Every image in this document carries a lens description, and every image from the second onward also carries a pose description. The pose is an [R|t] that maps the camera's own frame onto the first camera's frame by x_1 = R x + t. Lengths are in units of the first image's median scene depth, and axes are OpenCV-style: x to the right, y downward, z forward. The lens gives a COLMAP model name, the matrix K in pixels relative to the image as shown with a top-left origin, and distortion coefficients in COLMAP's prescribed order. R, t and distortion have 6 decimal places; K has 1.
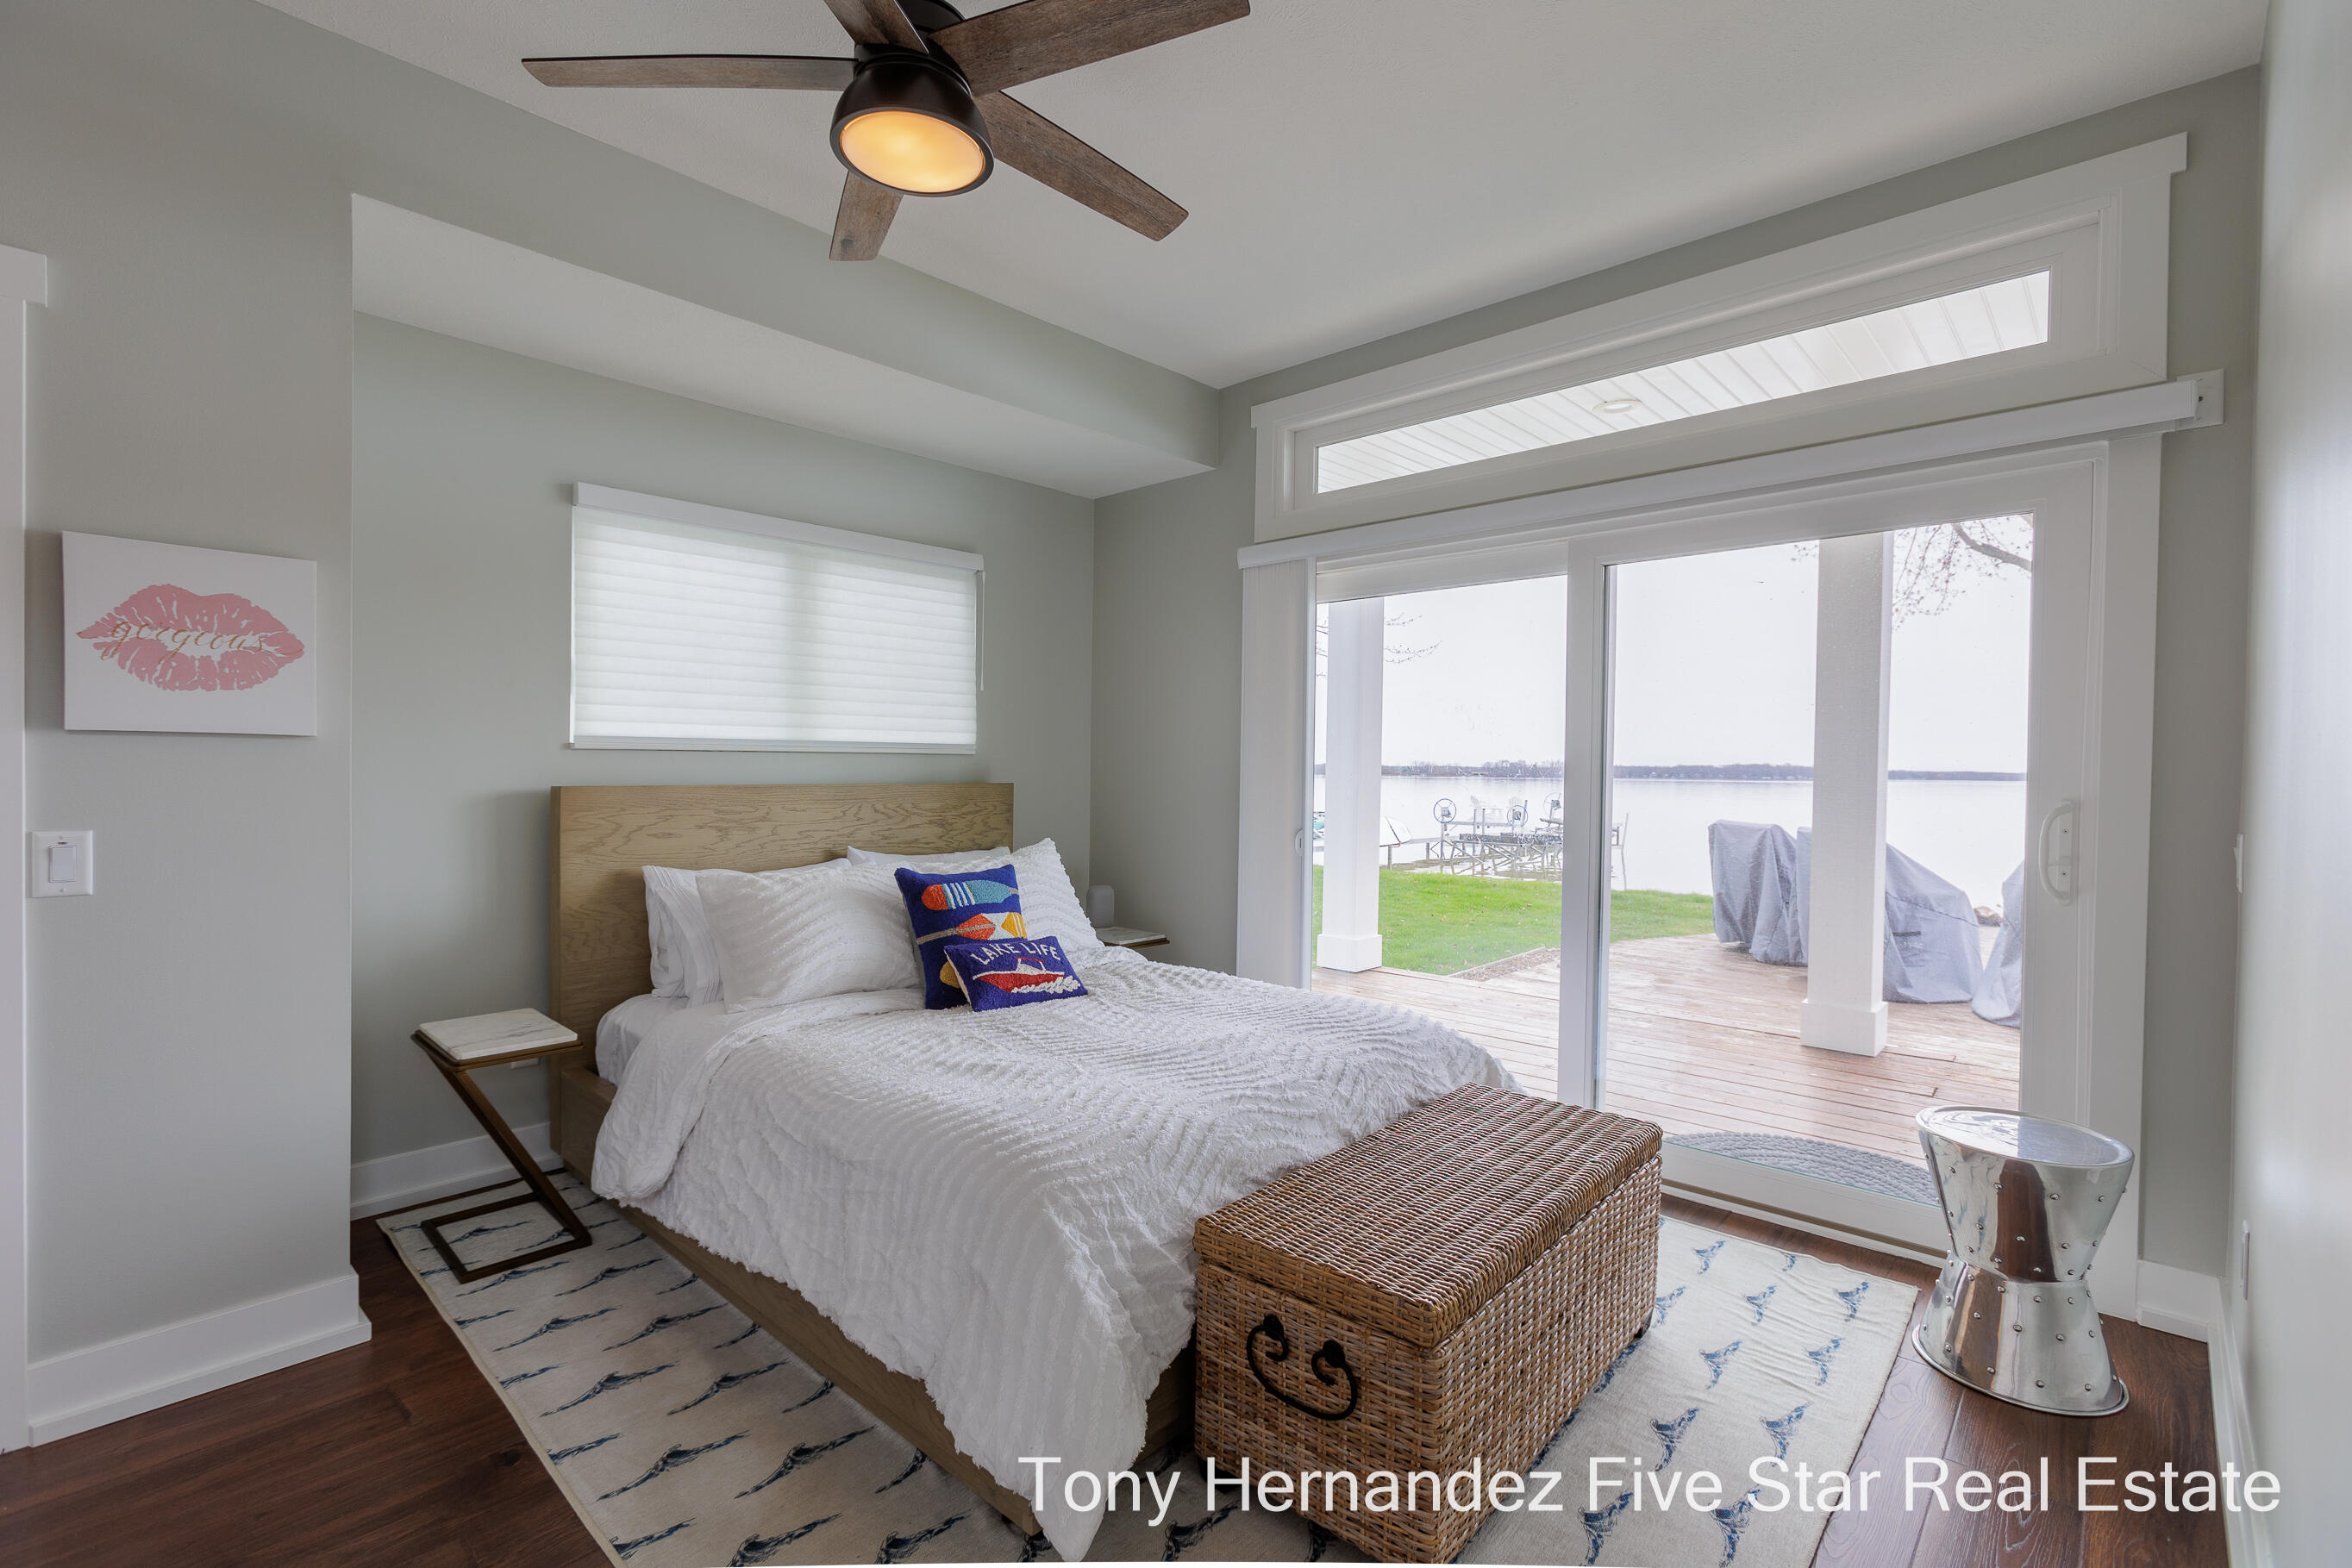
lens RADIAL K [[1083.1, 0, 1157.3], [0, 1083.1, 775.6], [0, 0, 1]] dist [-0.009527, 0.011872]
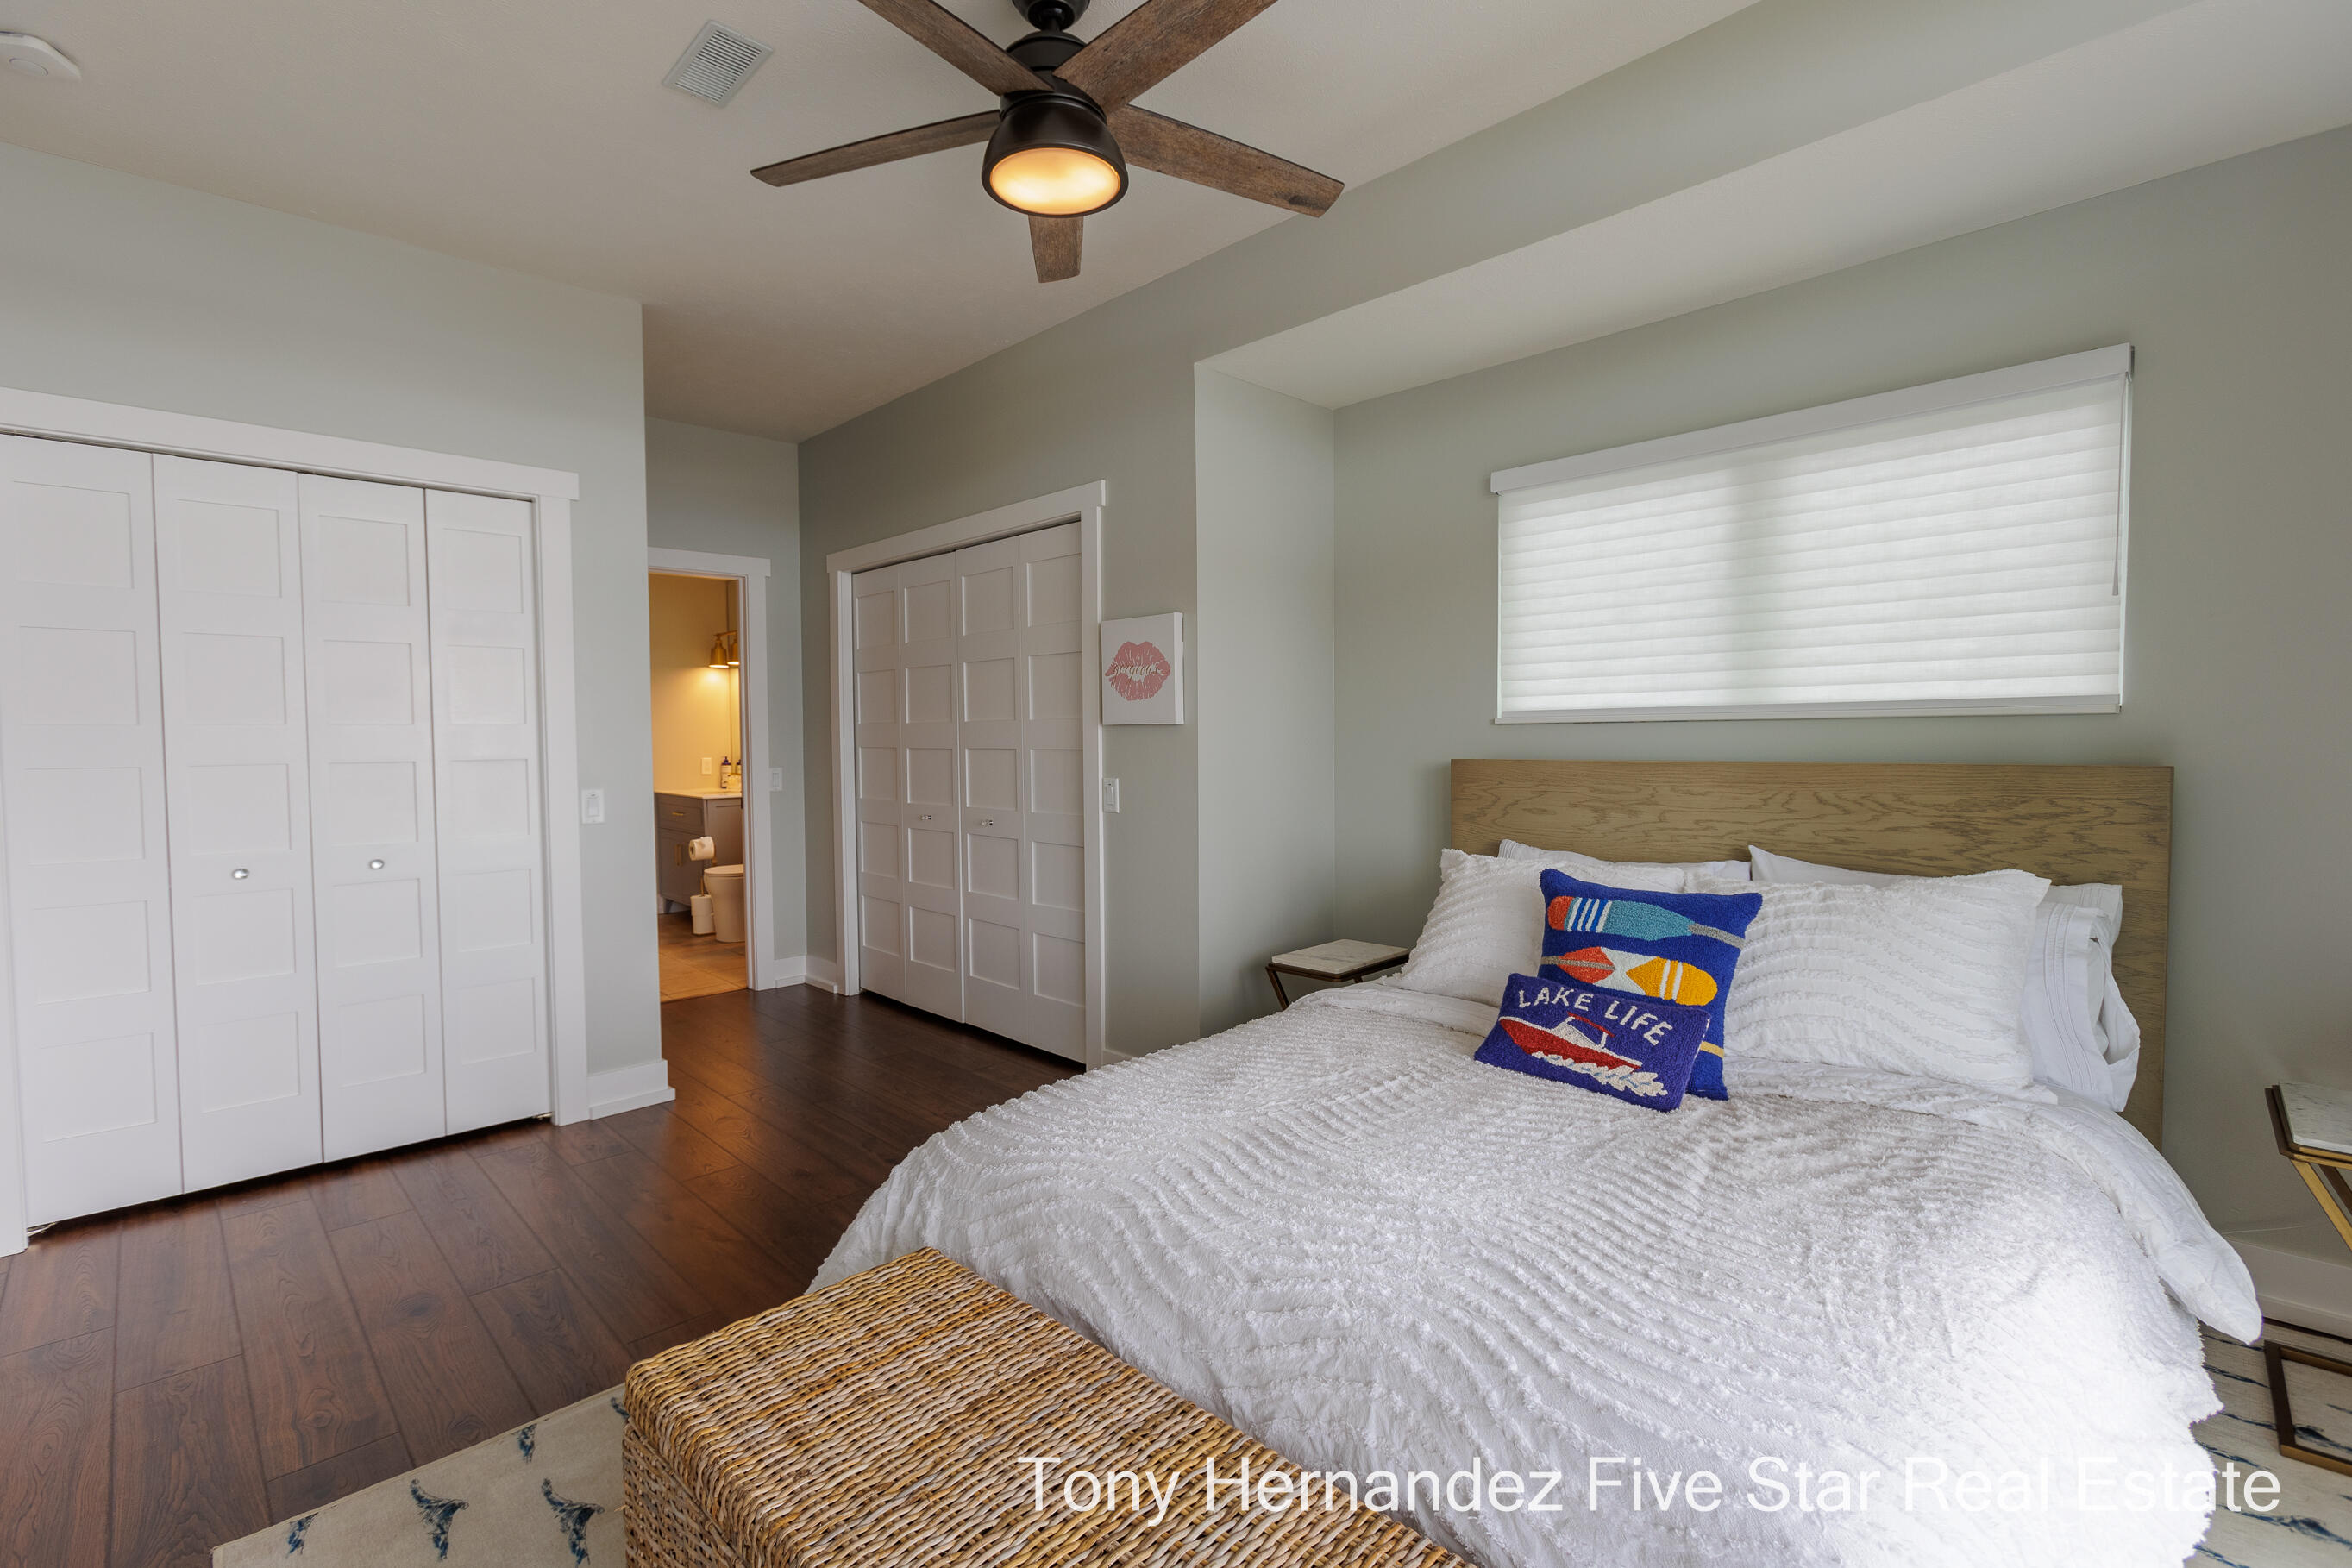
lens RADIAL K [[1090.6, 0, 1173.8], [0, 1090.6, 752.0], [0, 0, 1]] dist [-0.003054, 0.000179]
pose [[-0.057478, 0.006073, -0.998328, 0.549928], [-0.000369, 0.999981, 0.006104, -0.003760], [0.998347, 0.000719, -0.057475, 0.744422]]
